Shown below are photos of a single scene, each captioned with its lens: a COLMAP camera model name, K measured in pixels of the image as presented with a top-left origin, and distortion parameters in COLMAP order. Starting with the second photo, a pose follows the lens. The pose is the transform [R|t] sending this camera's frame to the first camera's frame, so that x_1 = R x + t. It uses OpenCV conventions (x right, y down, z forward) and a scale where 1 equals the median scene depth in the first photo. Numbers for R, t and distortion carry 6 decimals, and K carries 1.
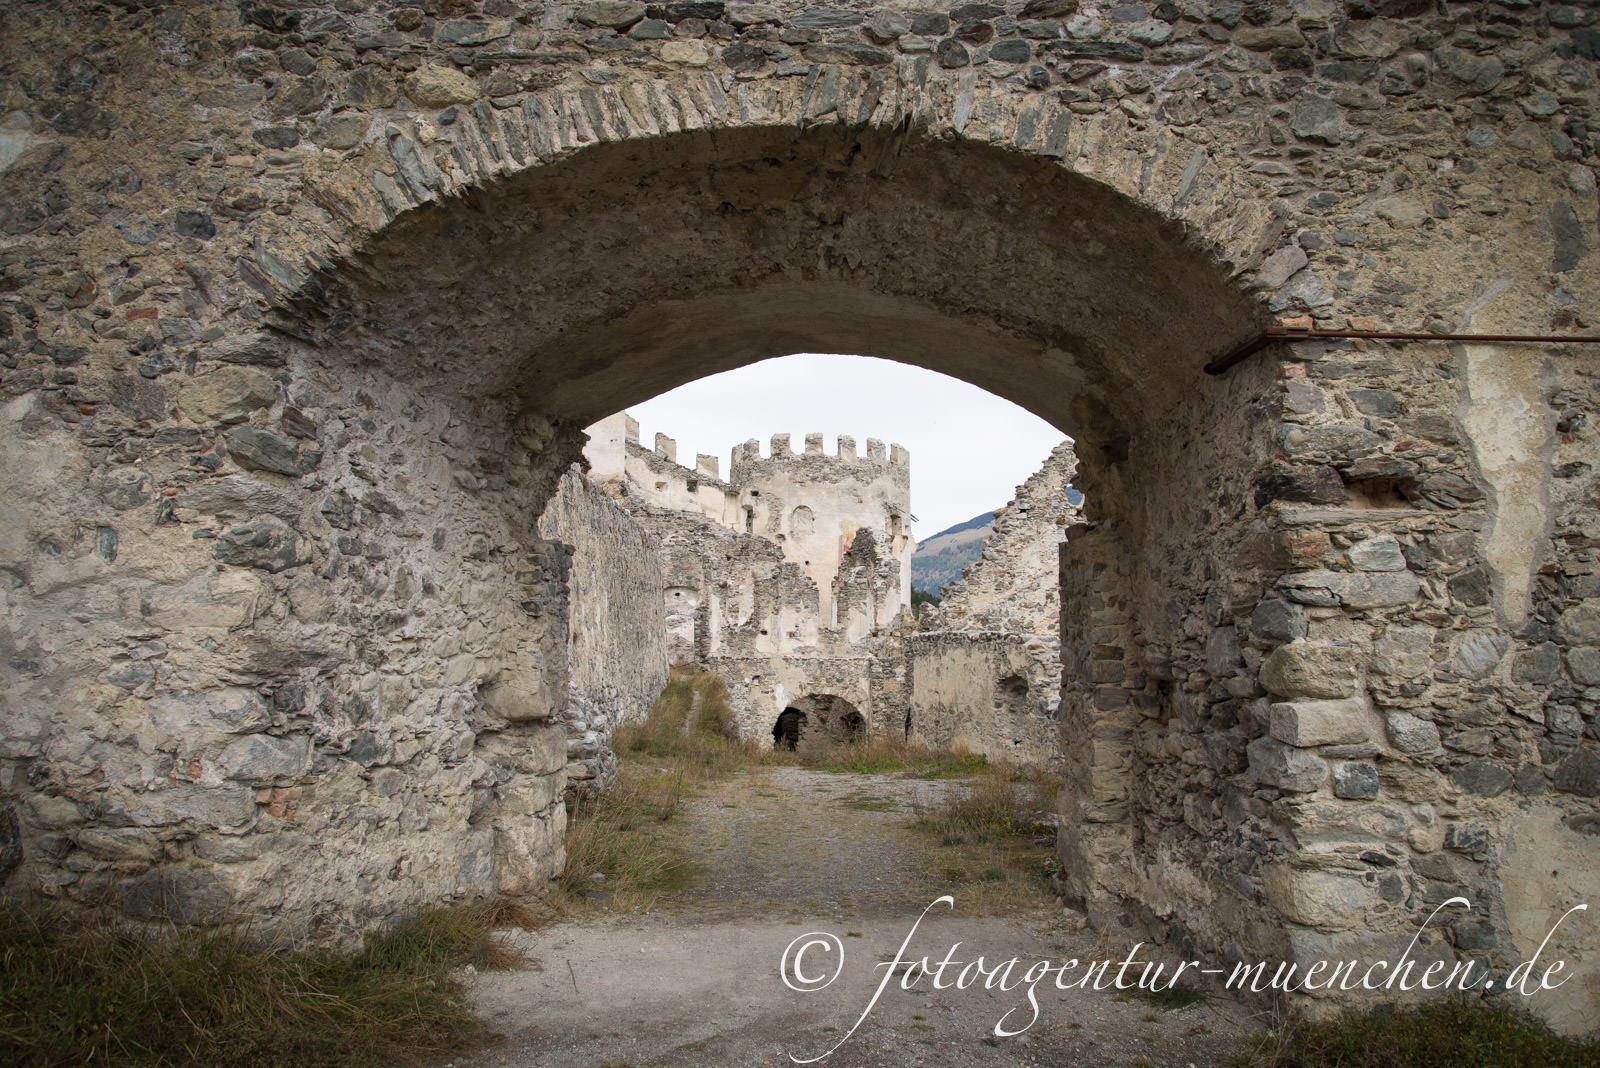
lens RADIAL K [[1139.7, 0, 800.6], [0, 1139.7, 537.4], [0, 0, 1]] dist [-0.079039, 0.000490]
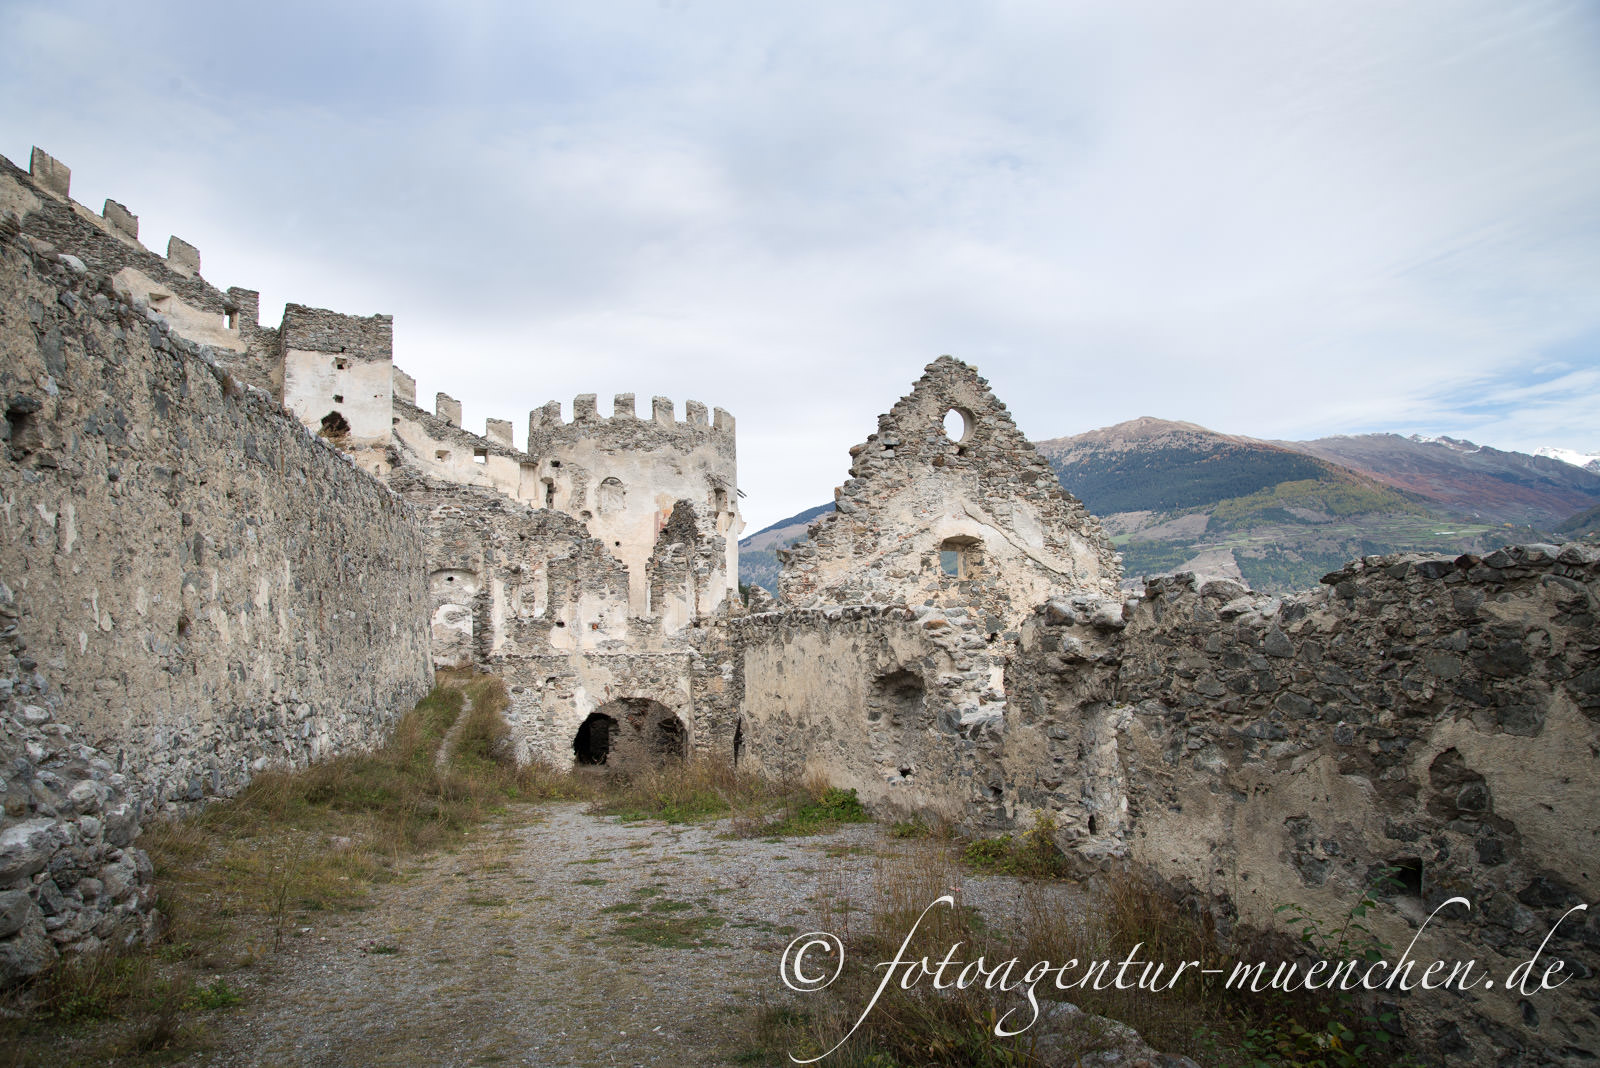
lens RADIAL K [[1139.7, 0, 798.3], [0, 1139.7, 535.2], [0, 0, 1]] dist [-0.079039, 0.000490]
pose [[0.988717, -0.011295, 0.149369, 0.015798], [0.011071, 0.999936, 0.002337, 0.019590], [-0.149386, -0.000657, 0.988779, 0.169761]]
